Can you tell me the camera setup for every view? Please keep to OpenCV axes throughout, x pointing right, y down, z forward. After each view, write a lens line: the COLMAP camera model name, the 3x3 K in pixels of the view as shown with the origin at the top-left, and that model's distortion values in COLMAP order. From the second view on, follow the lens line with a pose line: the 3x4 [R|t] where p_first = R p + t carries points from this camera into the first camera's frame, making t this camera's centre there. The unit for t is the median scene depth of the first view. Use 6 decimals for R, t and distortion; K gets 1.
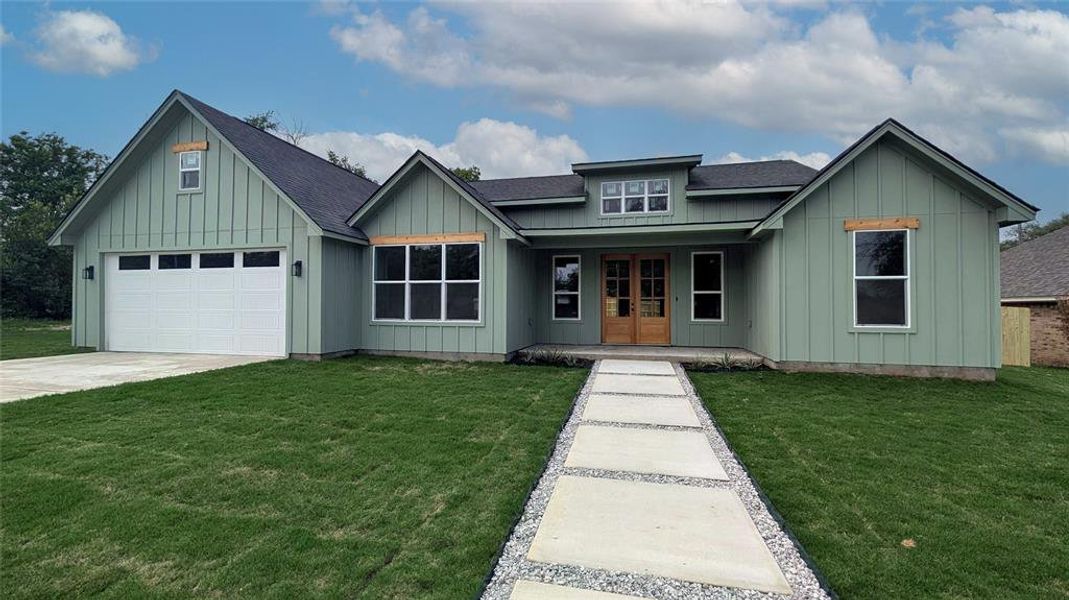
lens RADIAL K [[395.6, 0, 534.5], [0, 395.6, 300.0], [0, 0, 1]] dist [0.002704, 0.000113]
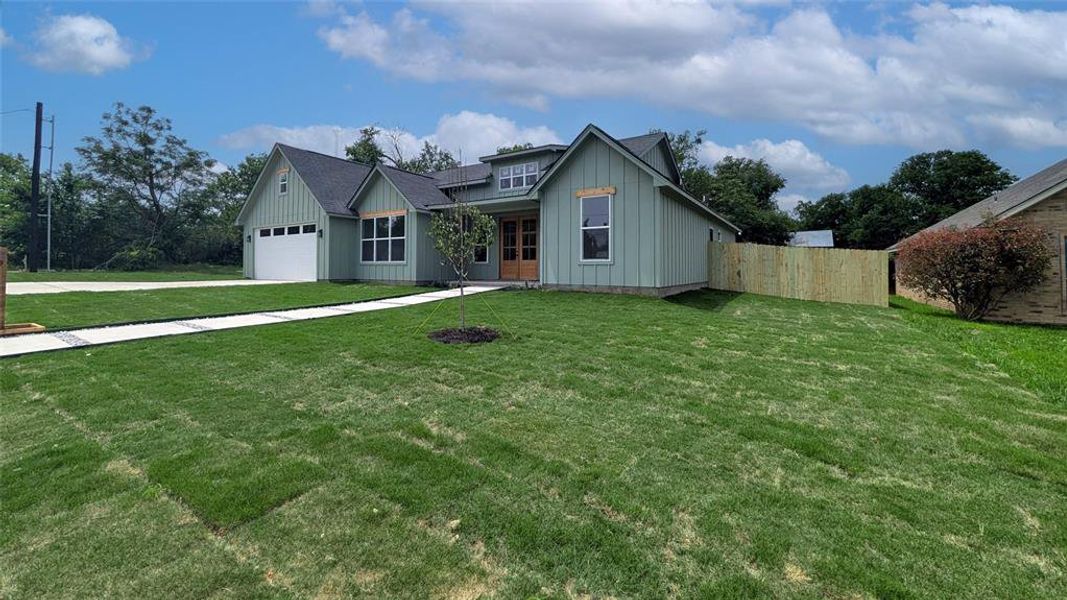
lens RADIAL K [[391.0, 0, 516.2], [0, 391.0, 258.4], [0, 0, 1]] dist [0.000055, 0.000014]
pose [[0.937784, -0.007828, -0.347130, 0.826470], [0.005975, 0.999962, -0.006409, 0.050544], [0.347167, 0.003937, 0.937795, -0.367745]]
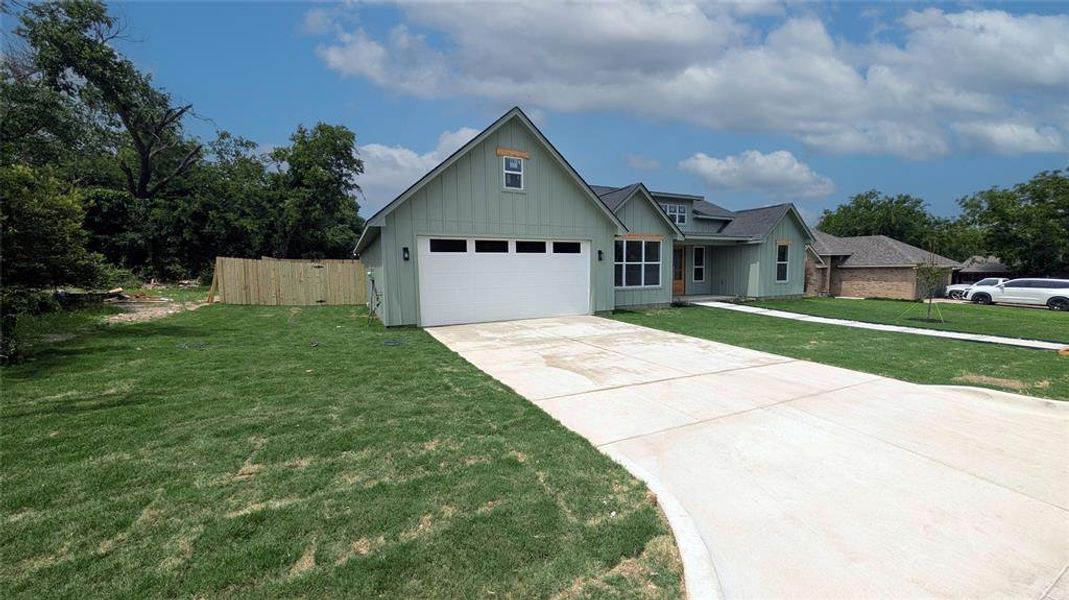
lens RADIAL K [[397.3, 0, 500.4], [0, 397.3, 297.0], [0, 0, 1]] dist [0.002290, 0.000157]
pose [[0.793585, -0.056464, 0.605833, -1.675380], [0.006518, 0.996417, 0.084328, -0.047573], [-0.608424, -0.062973, 0.791110, 0.023357]]
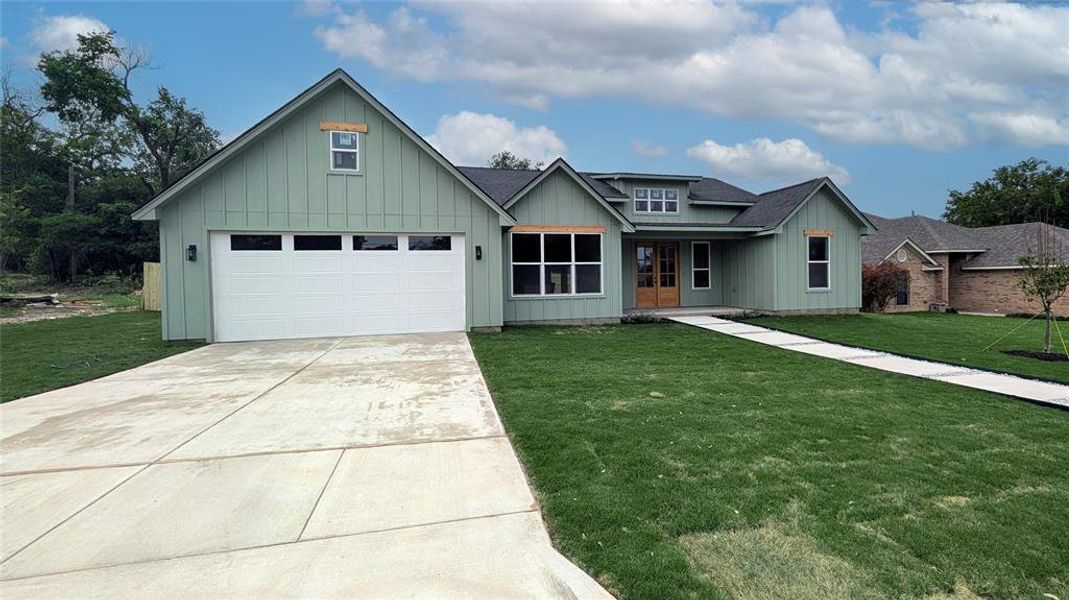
lens RADIAL K [[411.8, 0, 501.0], [0, 411.8, 280.0], [0, 0, 1]] dist [0.000222, -0.000012]
pose [[0.909251, -0.020145, 0.415762, -0.949031], [0.012569, 0.999702, 0.020950, -0.022660], [-0.416059, -0.013823, 0.909232, -0.096221]]
